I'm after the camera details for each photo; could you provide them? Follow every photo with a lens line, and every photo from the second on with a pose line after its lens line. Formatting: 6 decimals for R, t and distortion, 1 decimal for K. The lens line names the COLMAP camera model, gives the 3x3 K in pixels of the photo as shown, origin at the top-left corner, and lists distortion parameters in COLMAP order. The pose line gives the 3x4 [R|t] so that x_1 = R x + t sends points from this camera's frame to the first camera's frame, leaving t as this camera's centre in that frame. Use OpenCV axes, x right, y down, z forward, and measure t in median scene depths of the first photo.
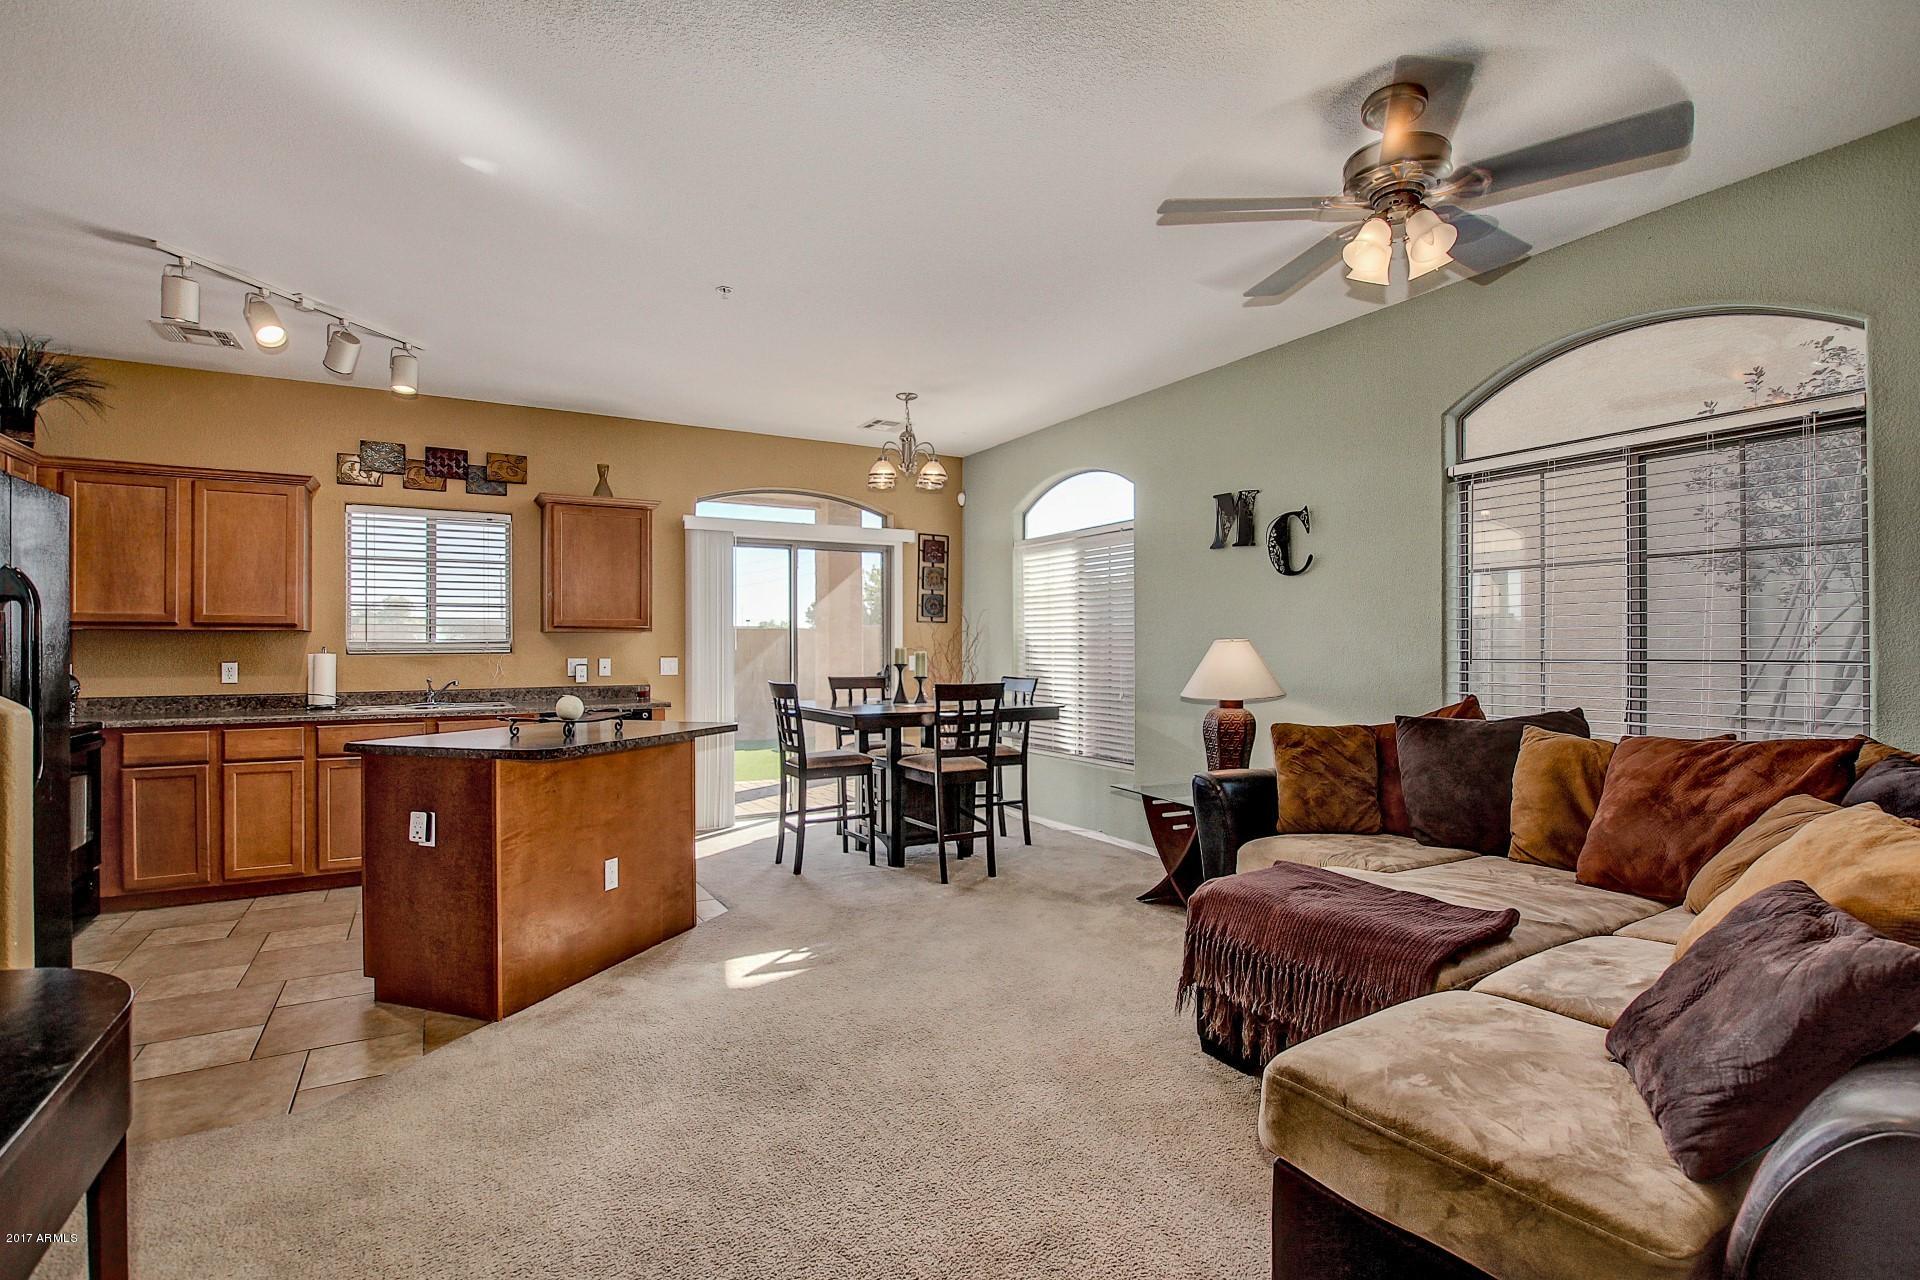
lens RADIAL K [[895.6, 0, 976.4], [0, 895.6, 648.3], [0, 0, 1]] dist [-0.037641, 0.008603]
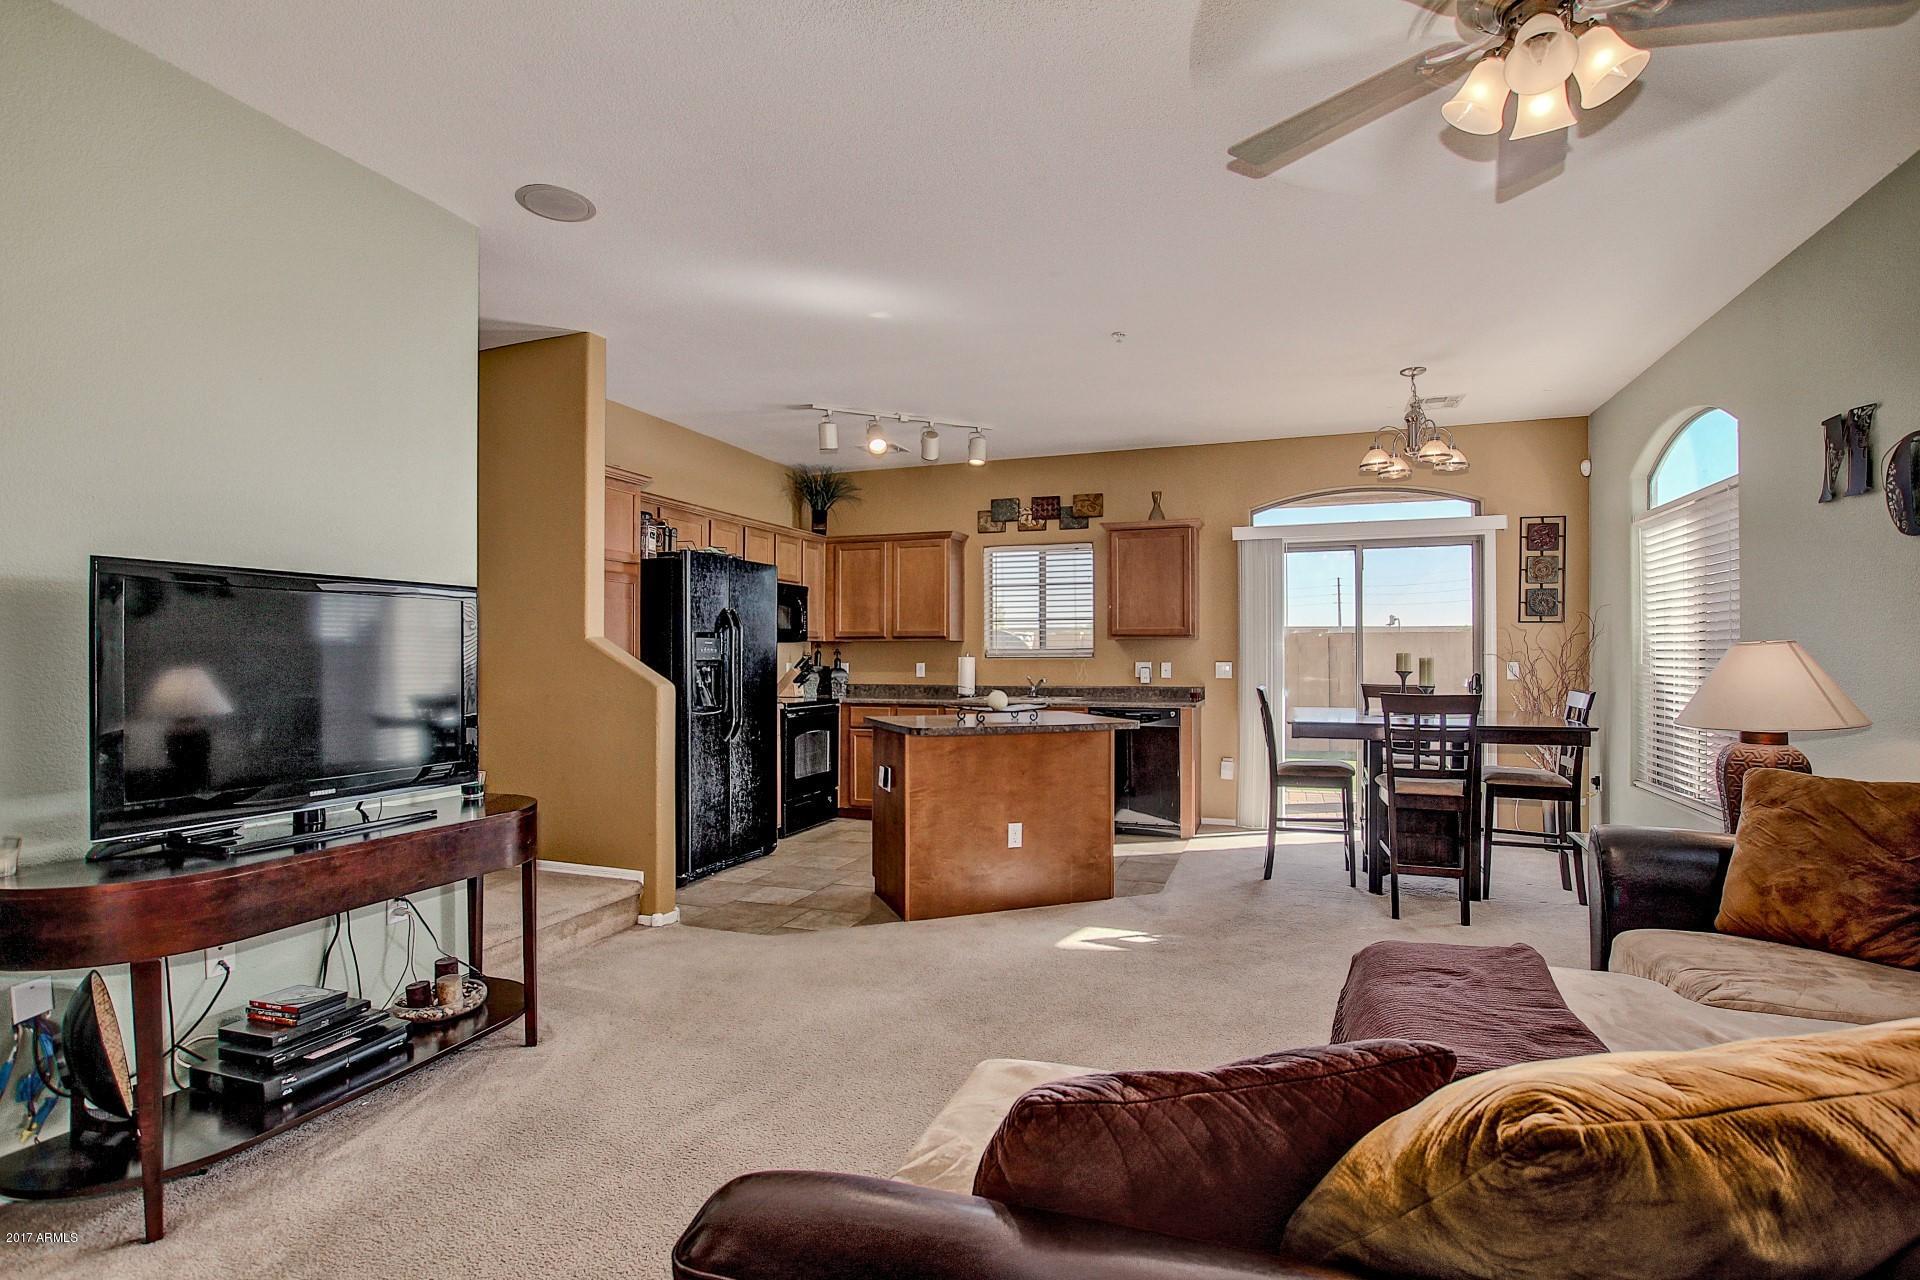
lens RADIAL K [[895.6, 0, 976.4], [0, 895.6, 648.3], [0, 0, 1]] dist [-0.037641, 0.008603]
pose [[0.634022, -0.003959, -0.773305, 0.364363], [-0.001226, 0.999980, -0.006125, 0.000713], [0.773314, 0.004832, 0.634005, 0.115142]]
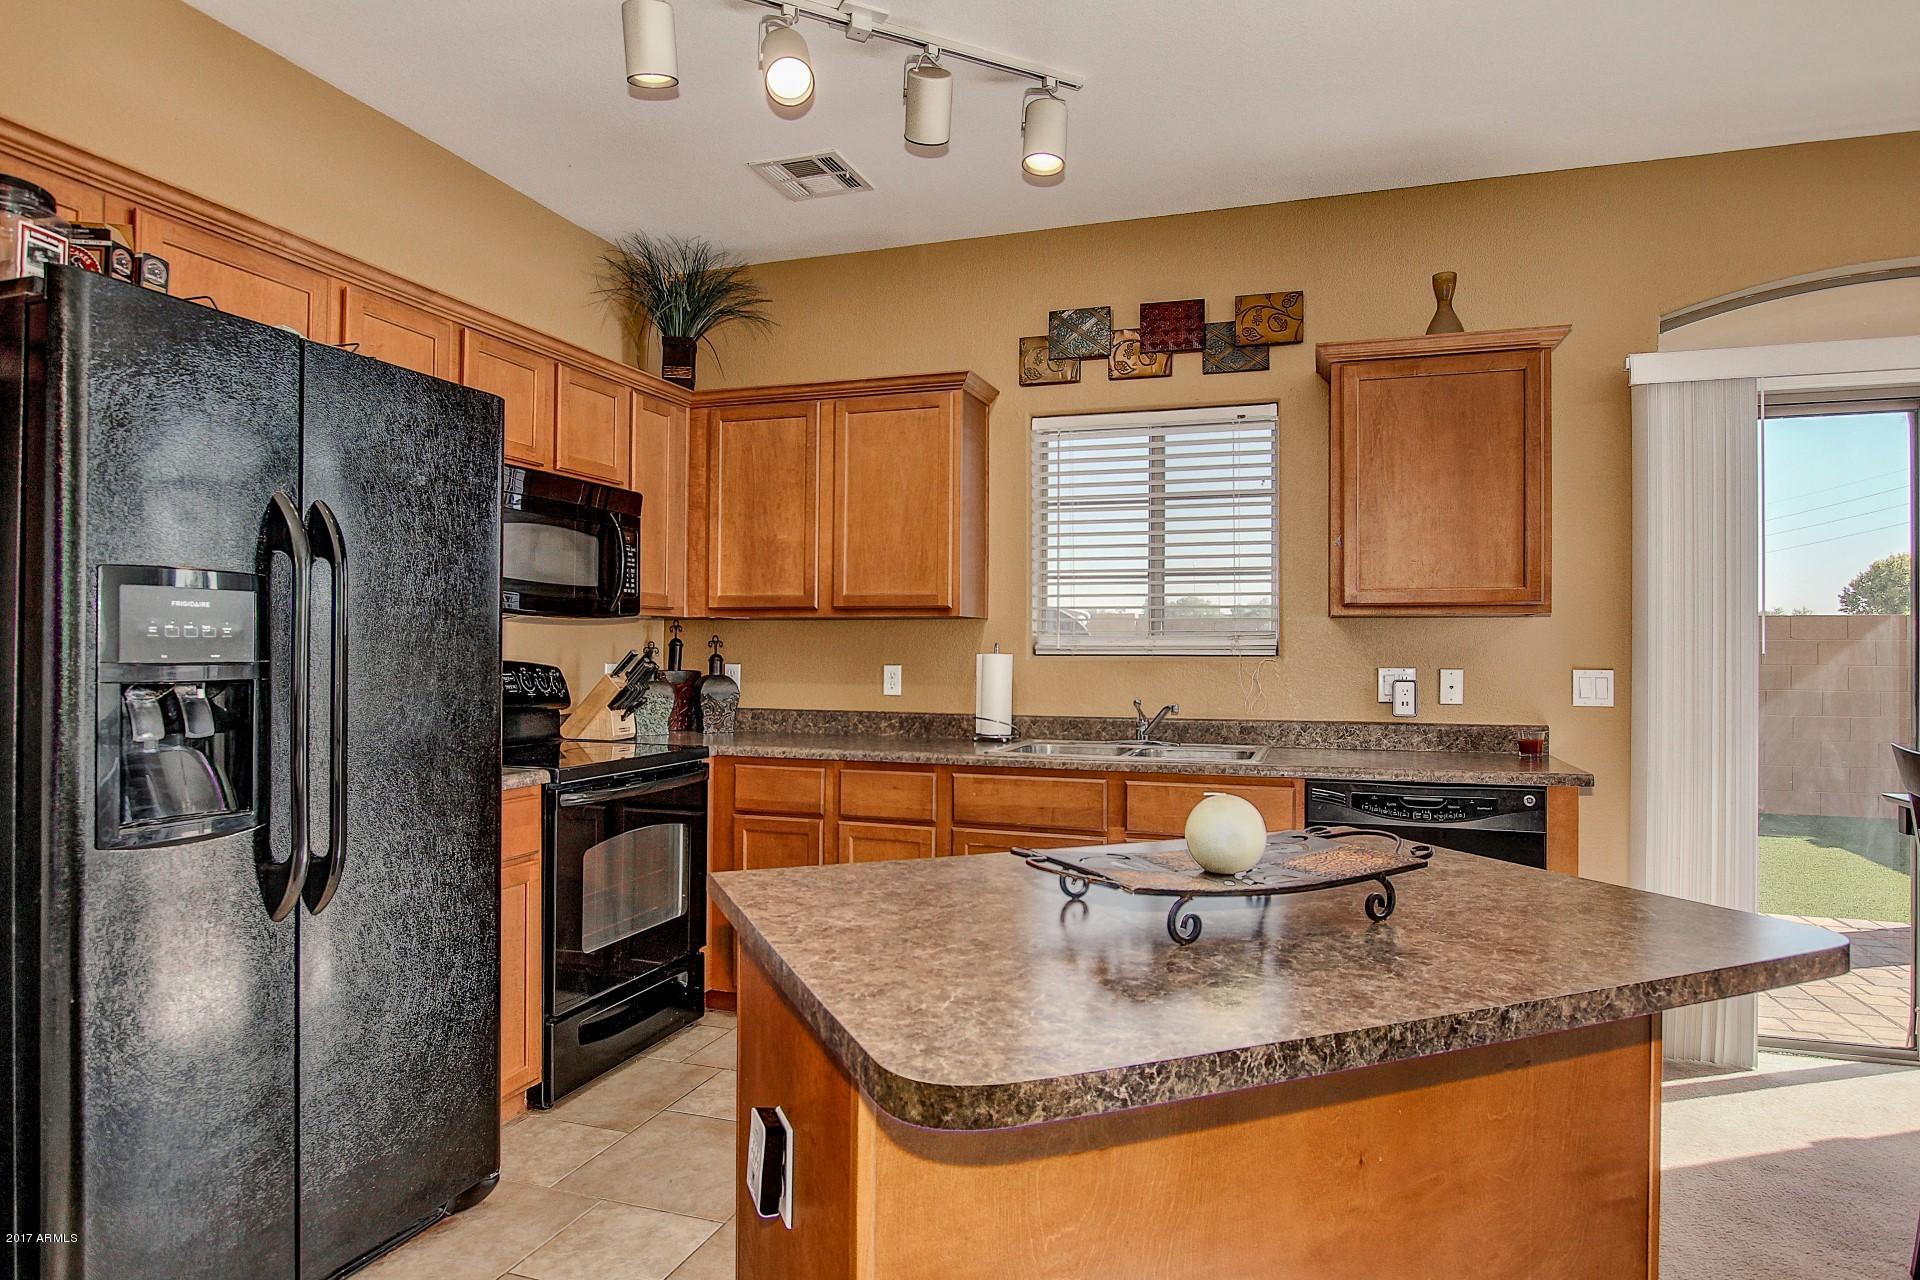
lens RADIAL K [[1091.5, 0, 971.7], [0, 1091.5, 637.9], [0, 0, 1]] dist [-0.018822, 0.000882]
pose [[0.649648, -0.000956, -0.760235, -0.154739], [-0.008284, 0.999931, -0.008336, 0.001264], [0.760190, 0.011713, 0.649595, 0.478249]]
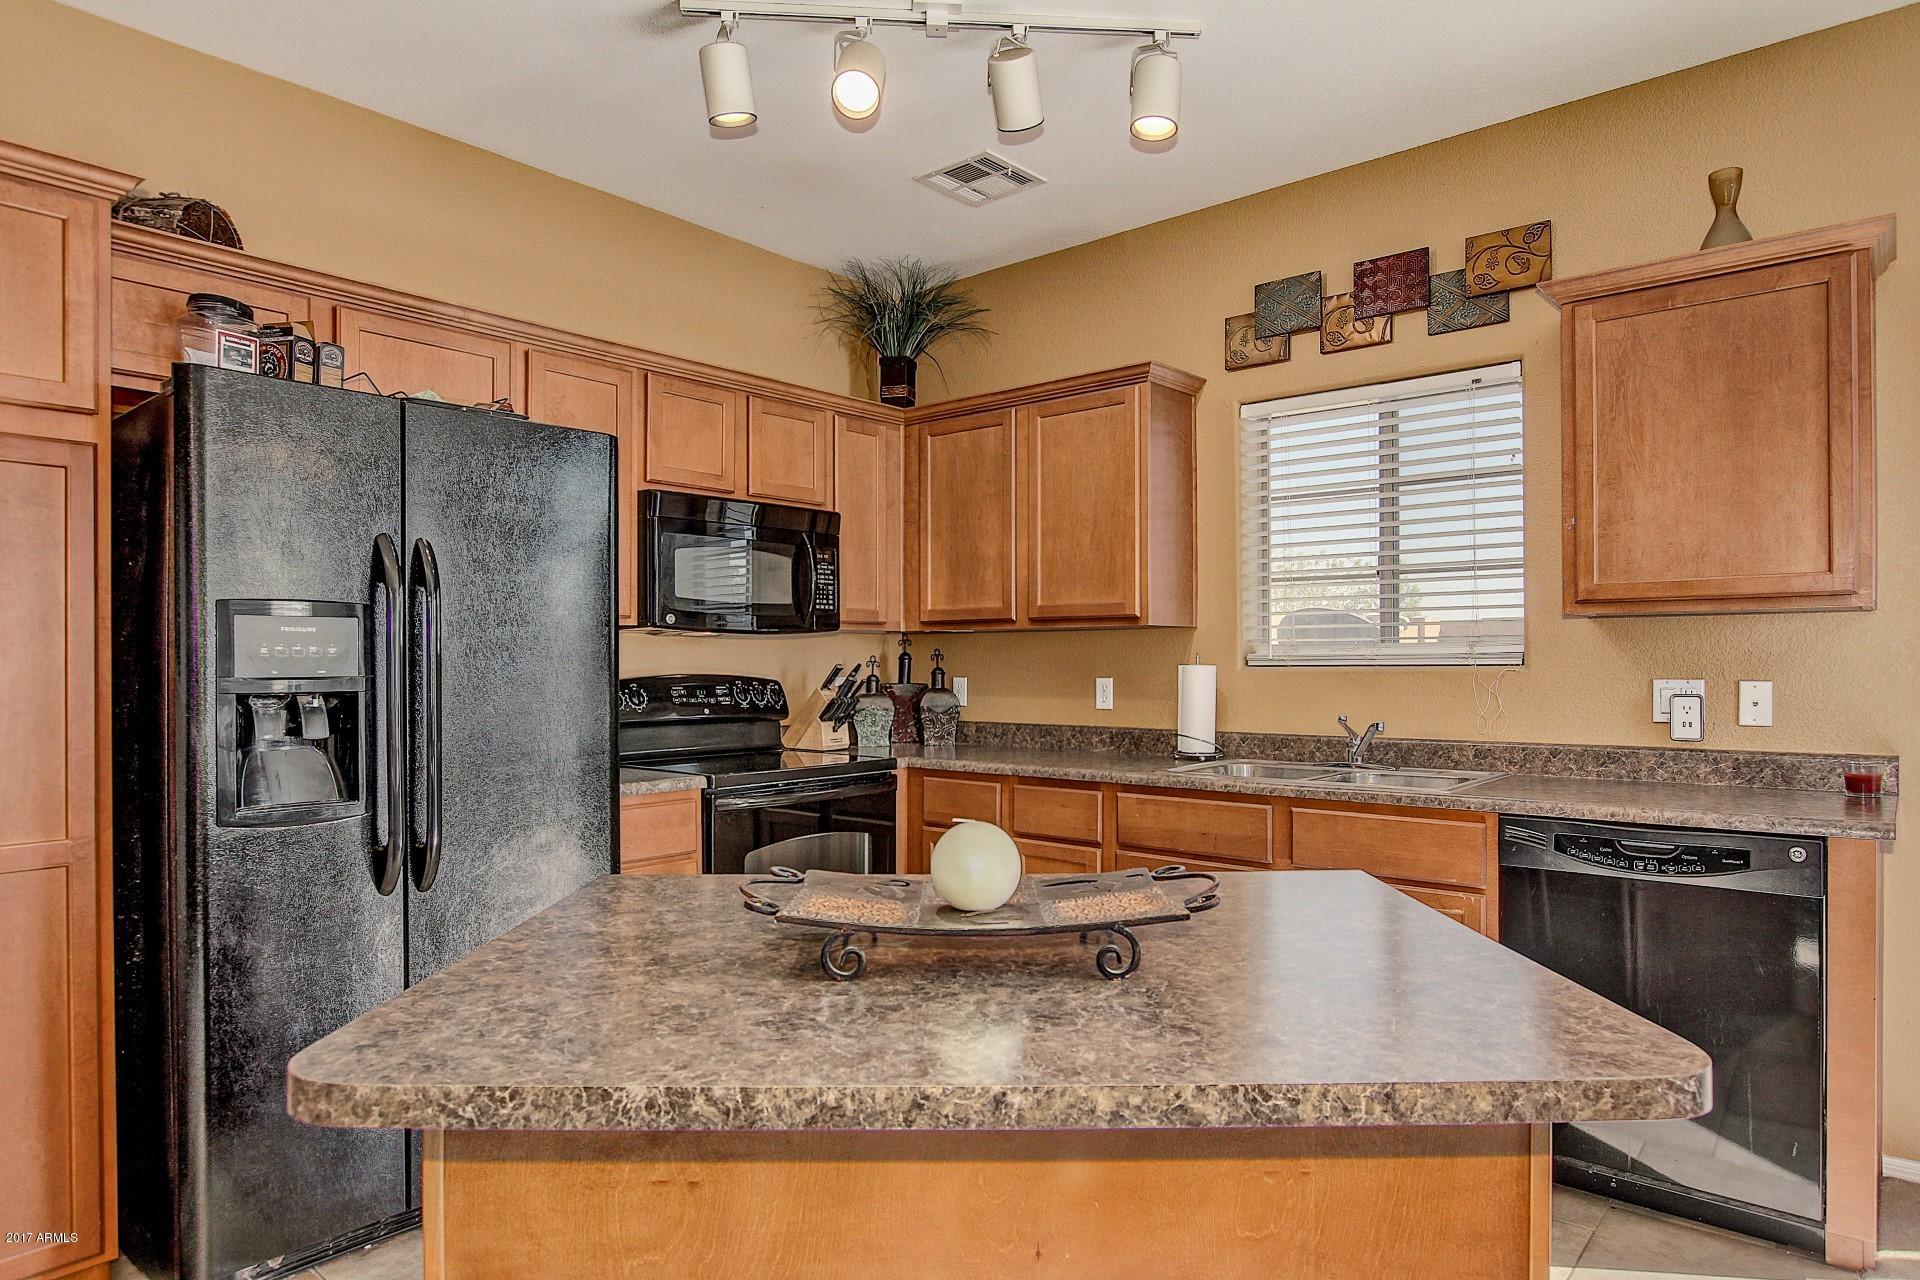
lens RADIAL K [[1123.4, 0, 977.9], [0, 1123.4, 660.4], [0, 0, 1]] dist [-0.017702, 0.003457]
pose [[0.320090, 0.001668, -0.947386, -0.081211], [0.001276, 0.999997, 0.002192, 0.001147], [0.947386, -0.001911, 0.320087, 0.627372]]
